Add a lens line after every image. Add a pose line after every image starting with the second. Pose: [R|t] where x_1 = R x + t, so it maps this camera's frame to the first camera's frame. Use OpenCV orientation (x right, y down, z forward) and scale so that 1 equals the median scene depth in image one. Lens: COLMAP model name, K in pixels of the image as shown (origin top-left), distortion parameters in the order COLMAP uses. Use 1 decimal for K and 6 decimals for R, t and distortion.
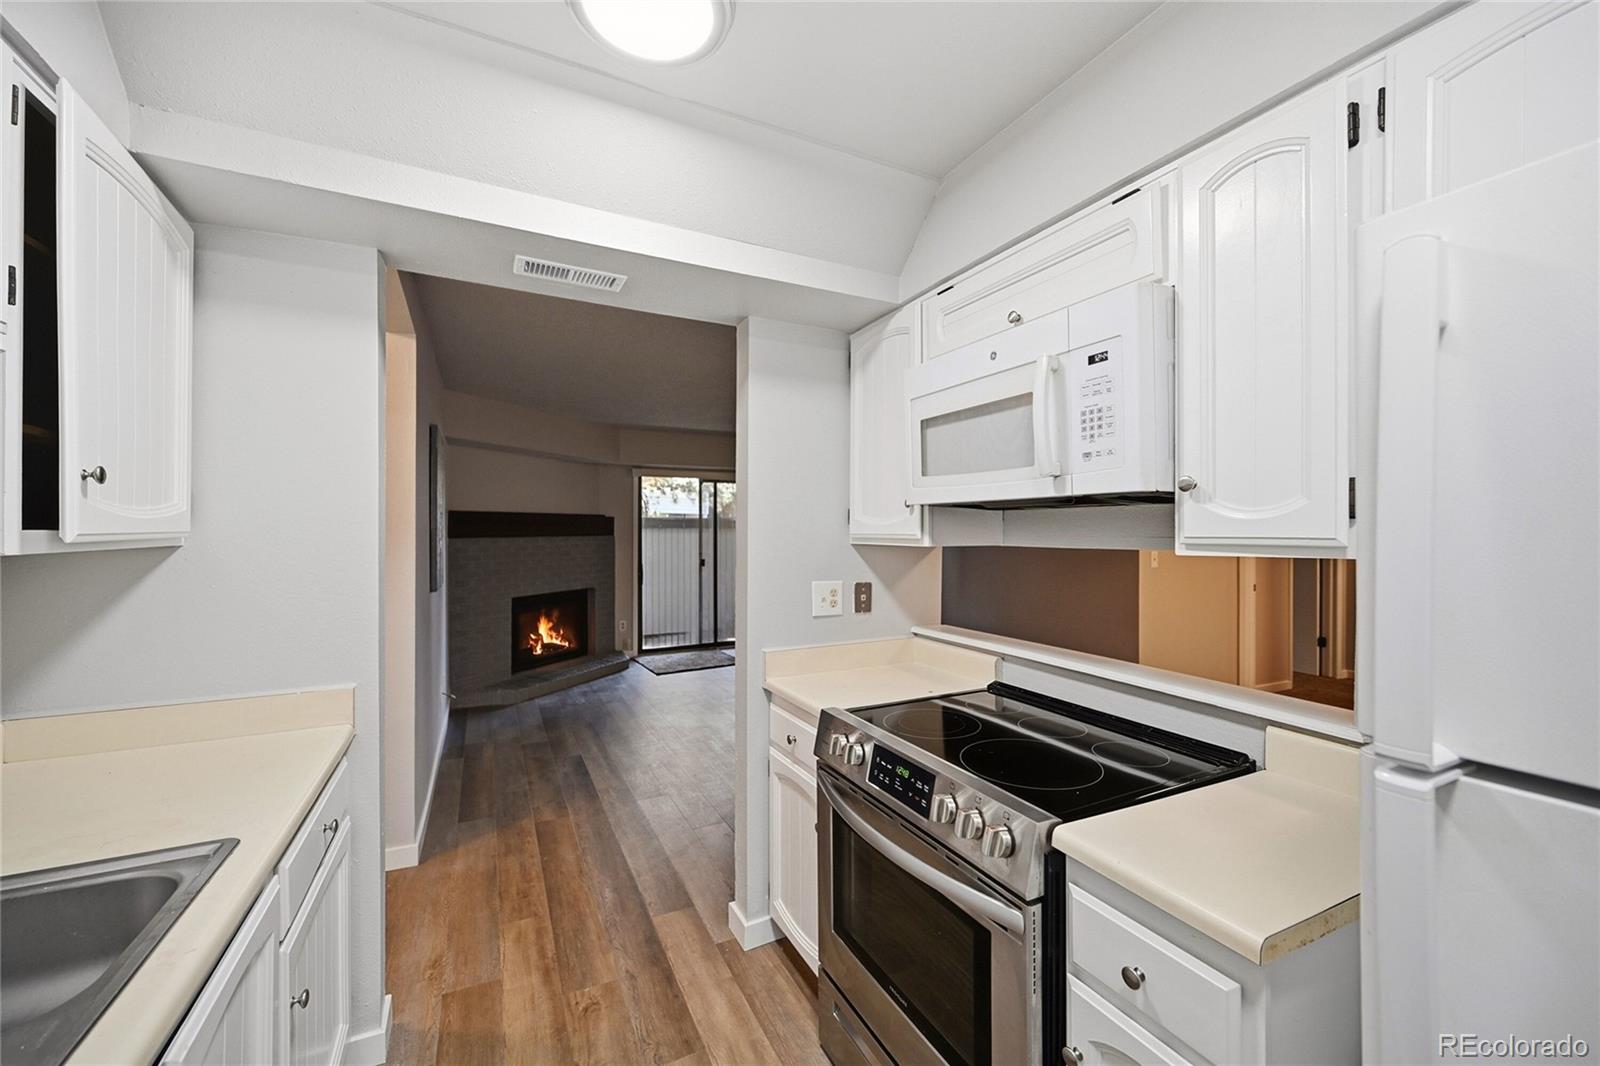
lens RADIAL K [[630.2, 0, 800.0], [0, 630.2, 533.0], [0, 0, 1]] dist [-0.001190, -0.000084]
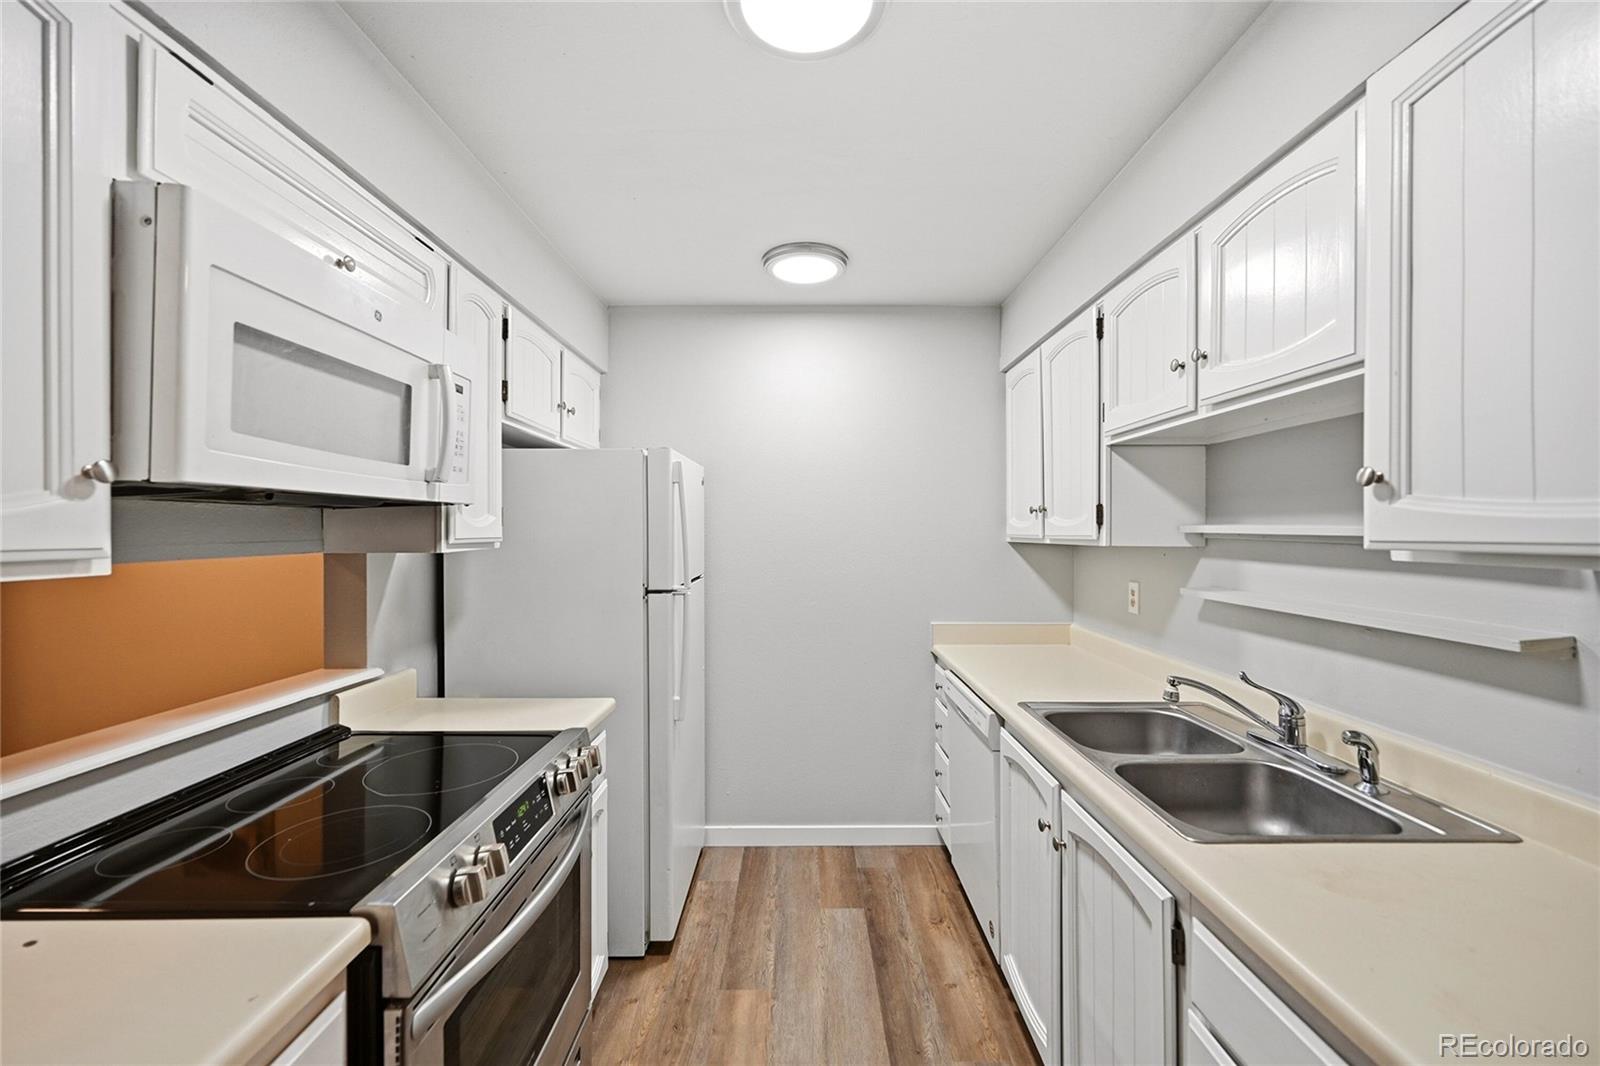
lens RADIAL K [[637.3, 0, 802.5], [0, 637.3, 534.3], [0, 0, 1]] dist [-0.002292, -0.000485]
pose [[-0.894353, 0.002660, 0.447355, -0.138661], [0.008693, 0.999897, 0.011435, -0.004371], [-0.447278, 0.014116, -0.894284, 0.469282]]
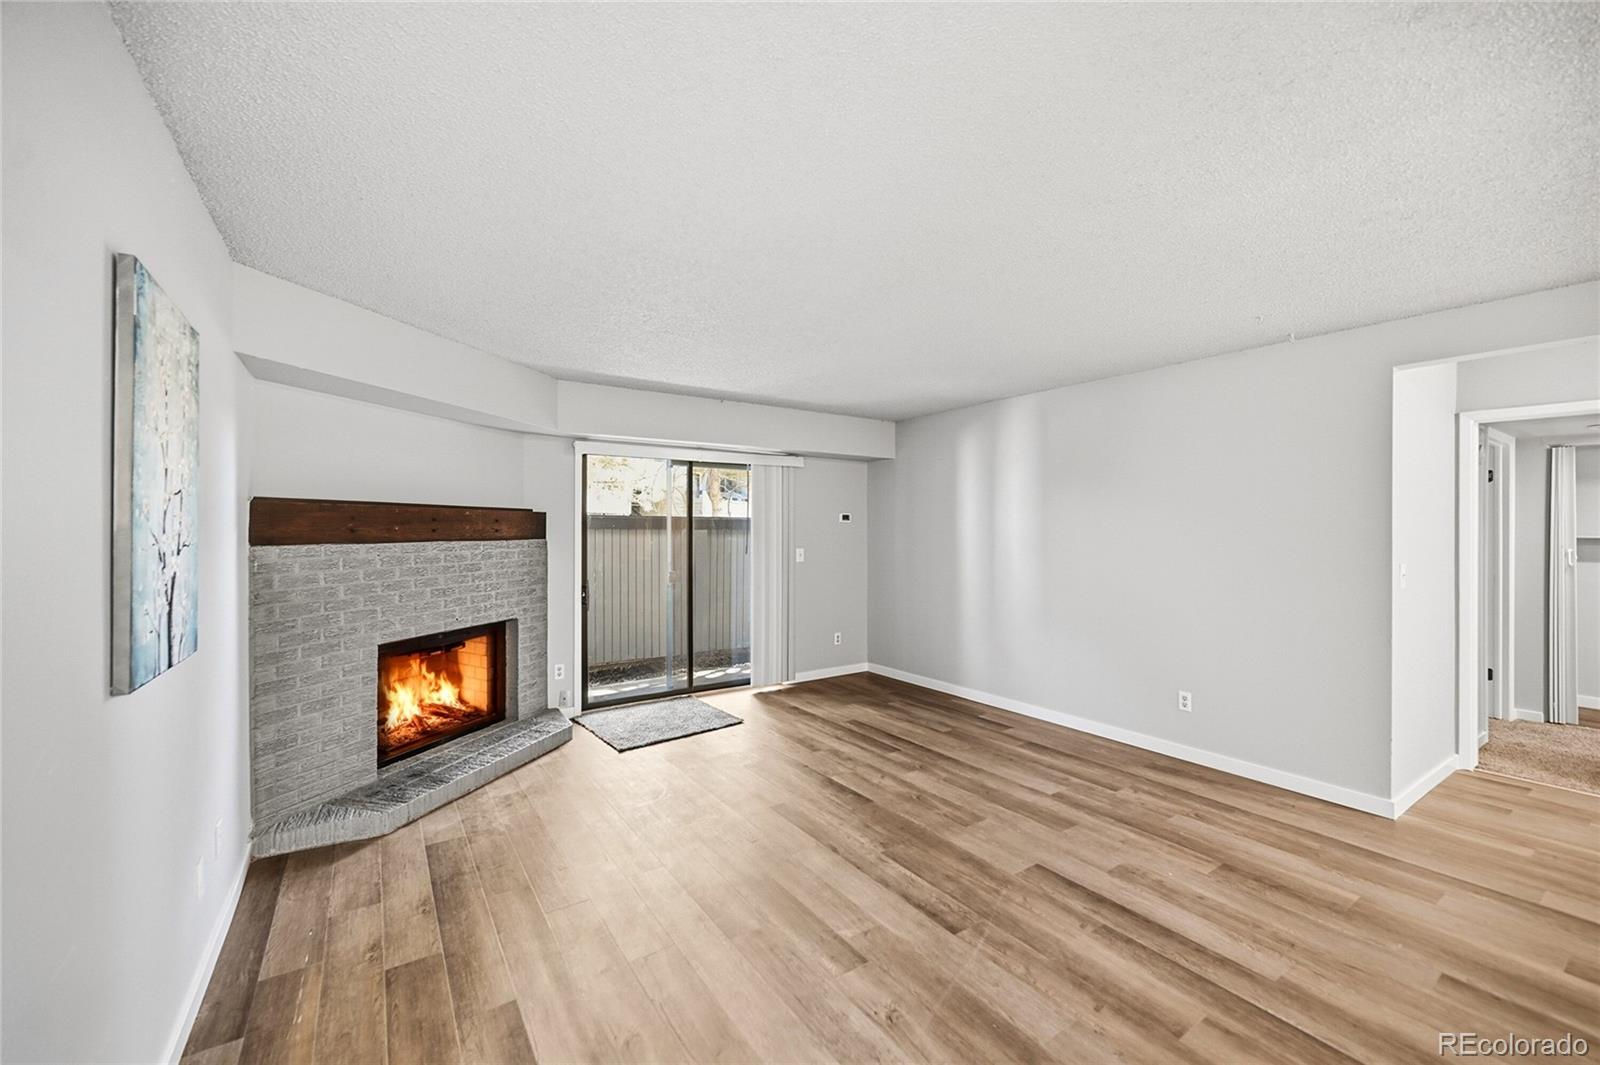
lens RADIAL K [[637.3, 0, 802.5], [0, 637.3, 533.8], [0, 0, 1]] dist [-0.002292, -0.000485]
pose [[0.990837, 0.002280, 0.135045, -0.146763], [-0.002133, 0.999997, -0.001237, -0.002178], [-0.135047, 0.000937, 0.990839, 0.363232]]
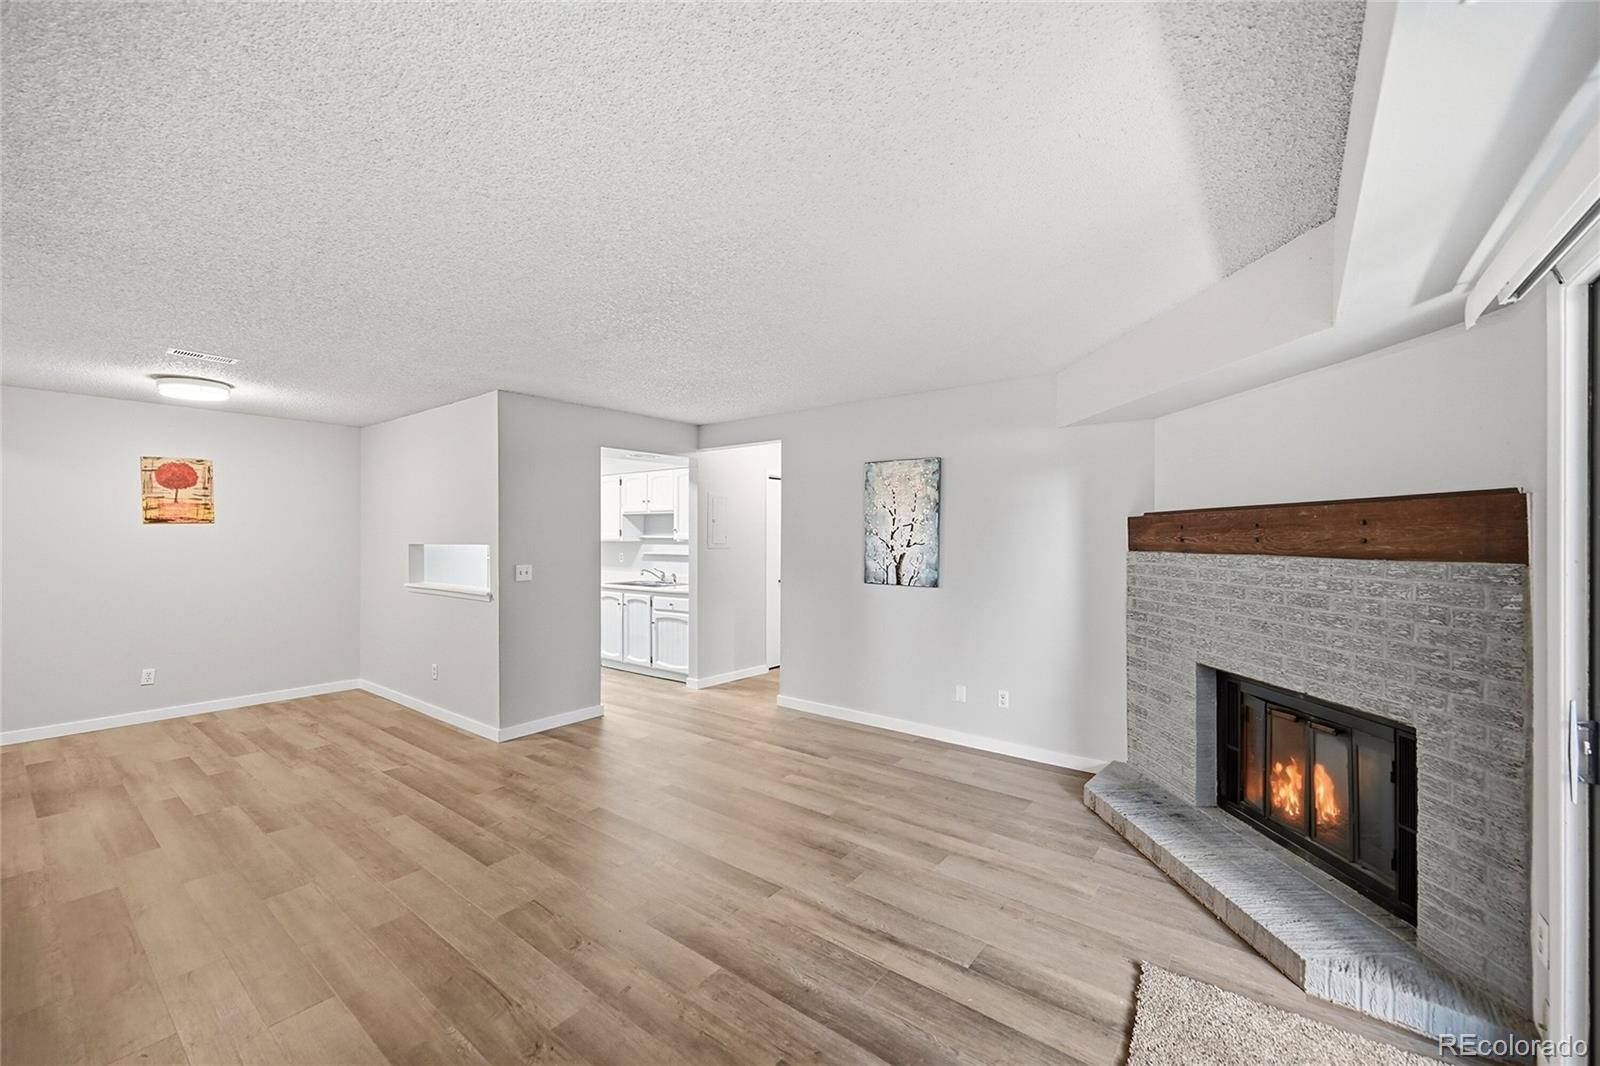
lens RADIAL K [[637.3, 0, 802.5], [0, 637.3, 534.3], [0, 0, 1]] dist [-0.002292, -0.000485]
pose [[-0.899669, -0.001570, -0.436571, 0.102562], [-0.003011, 0.999992, 0.002609, -0.010732], [0.436563, 0.003662, -0.899666, 1.410968]]
